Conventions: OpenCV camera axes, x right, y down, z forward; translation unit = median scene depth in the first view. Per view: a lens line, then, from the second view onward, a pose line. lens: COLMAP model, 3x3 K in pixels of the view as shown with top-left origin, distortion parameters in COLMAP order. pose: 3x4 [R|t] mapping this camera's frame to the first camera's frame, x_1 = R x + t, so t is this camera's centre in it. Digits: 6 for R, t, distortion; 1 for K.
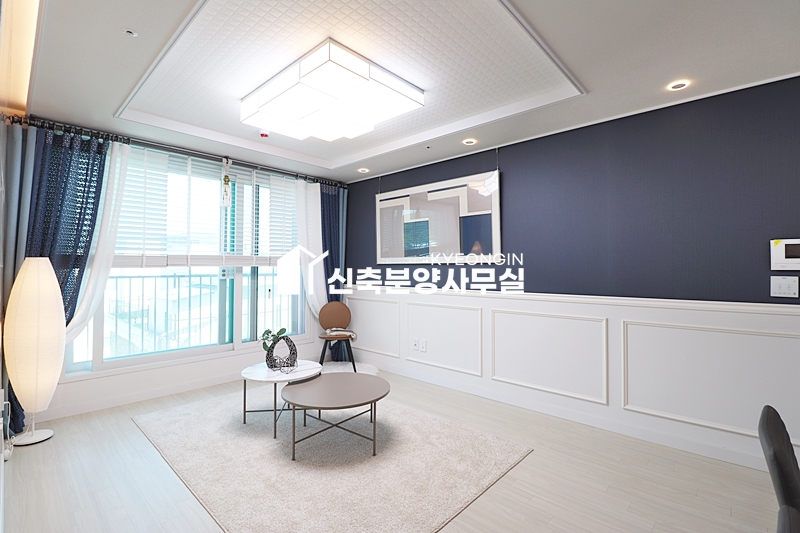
lens RADIAL K [[373.6, 0, 400.0], [0, 373.6, 266.5], [0, 0, 1]] dist [-0.002376, -0.000242]
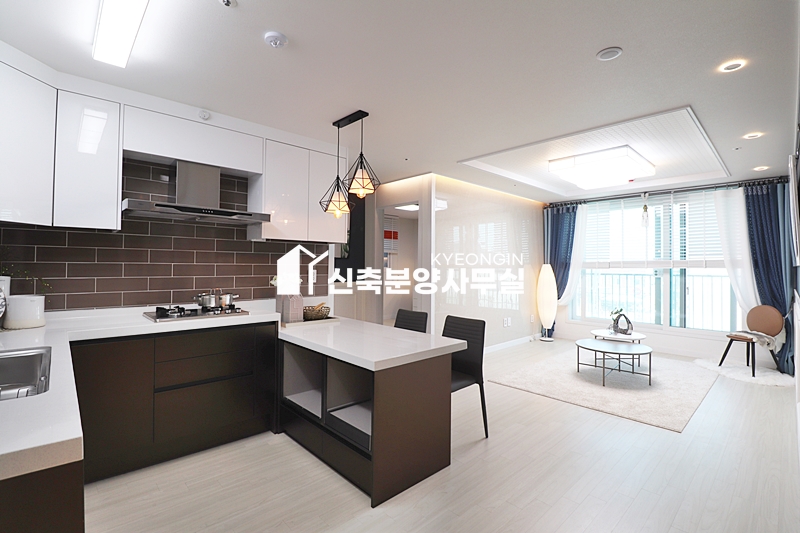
lens RADIAL K [[365.7, 0, 400.0], [0, 365.7, 266.5], [0, 0, 1]] dist [-0.000149, -0.000030]
pose [[-0.065772, -0.004469, -0.997825, 0.998163], [-0.007179, 0.999966, -0.004005, 0.005297], [0.997809, 0.006900, -0.065802, 0.155184]]
